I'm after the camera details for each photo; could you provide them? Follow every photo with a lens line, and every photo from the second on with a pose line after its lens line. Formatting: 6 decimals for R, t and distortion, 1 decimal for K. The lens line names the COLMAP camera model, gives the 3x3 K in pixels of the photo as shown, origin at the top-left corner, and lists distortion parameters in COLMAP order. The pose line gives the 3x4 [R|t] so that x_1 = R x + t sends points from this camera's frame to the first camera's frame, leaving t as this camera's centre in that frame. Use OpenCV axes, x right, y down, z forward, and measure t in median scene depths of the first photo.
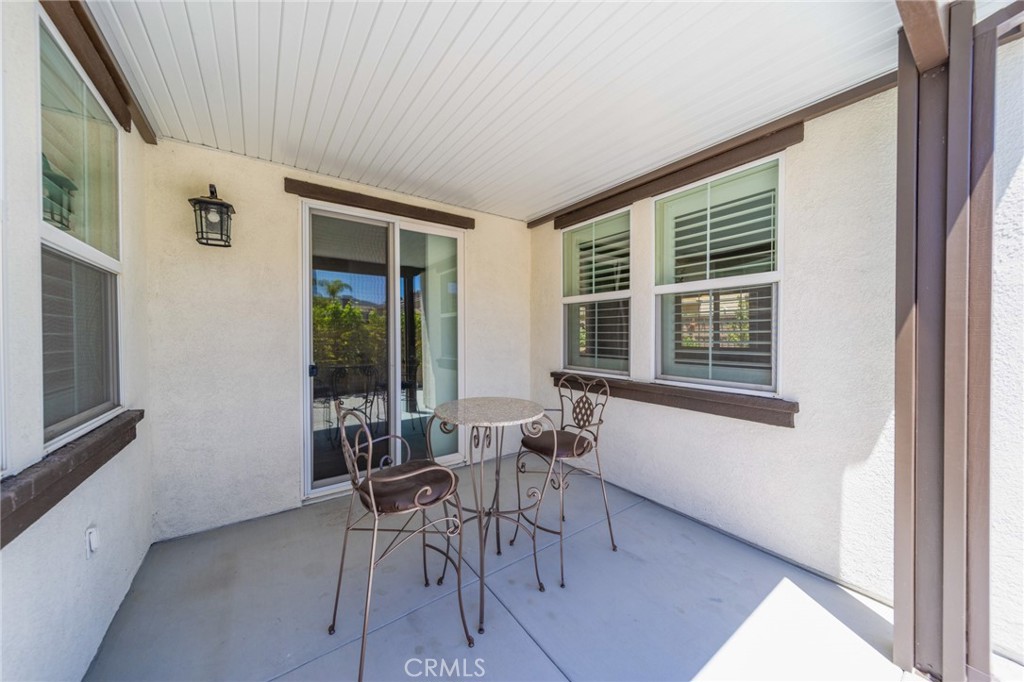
lens RADIAL K [[366.0, 0, 512.0], [0, 366.0, 341.0], [0, 0, 1]] dist [0.013857, -0.000055]
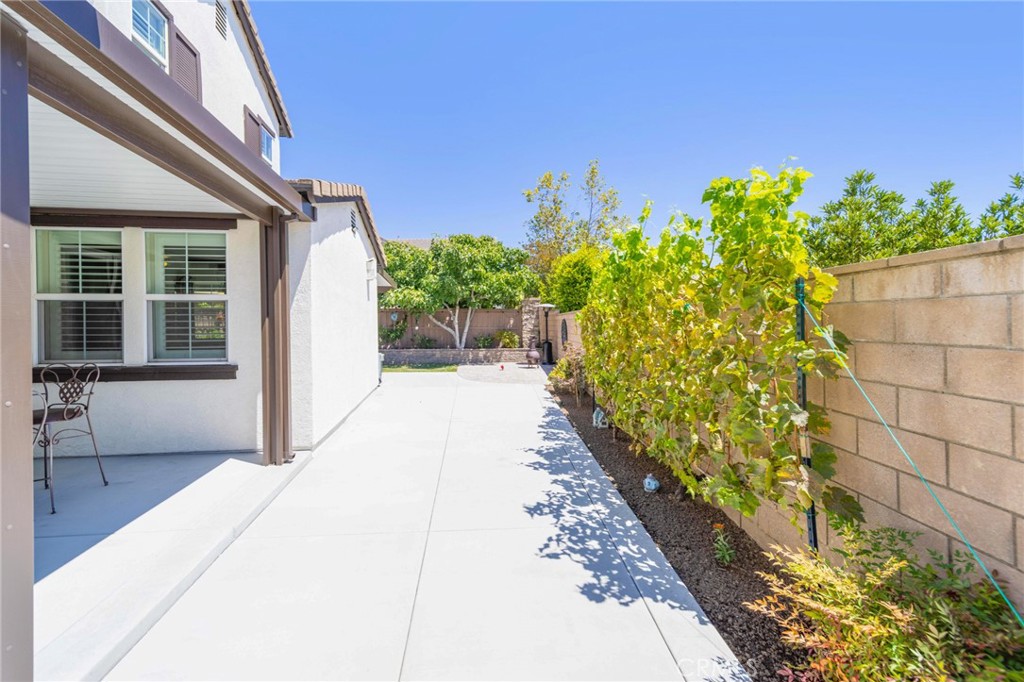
lens RADIAL K [[395.1, 0, 512.8], [0, 395.1, 324.7], [0, 0, 1]] dist [0.000491, -0.000071]
pose [[0.491622, -0.006482, 0.870784, -0.222676], [0.019583, 0.999802, -0.003614, -0.004982], [-0.870588, 0.018829, 0.491652, -0.916893]]
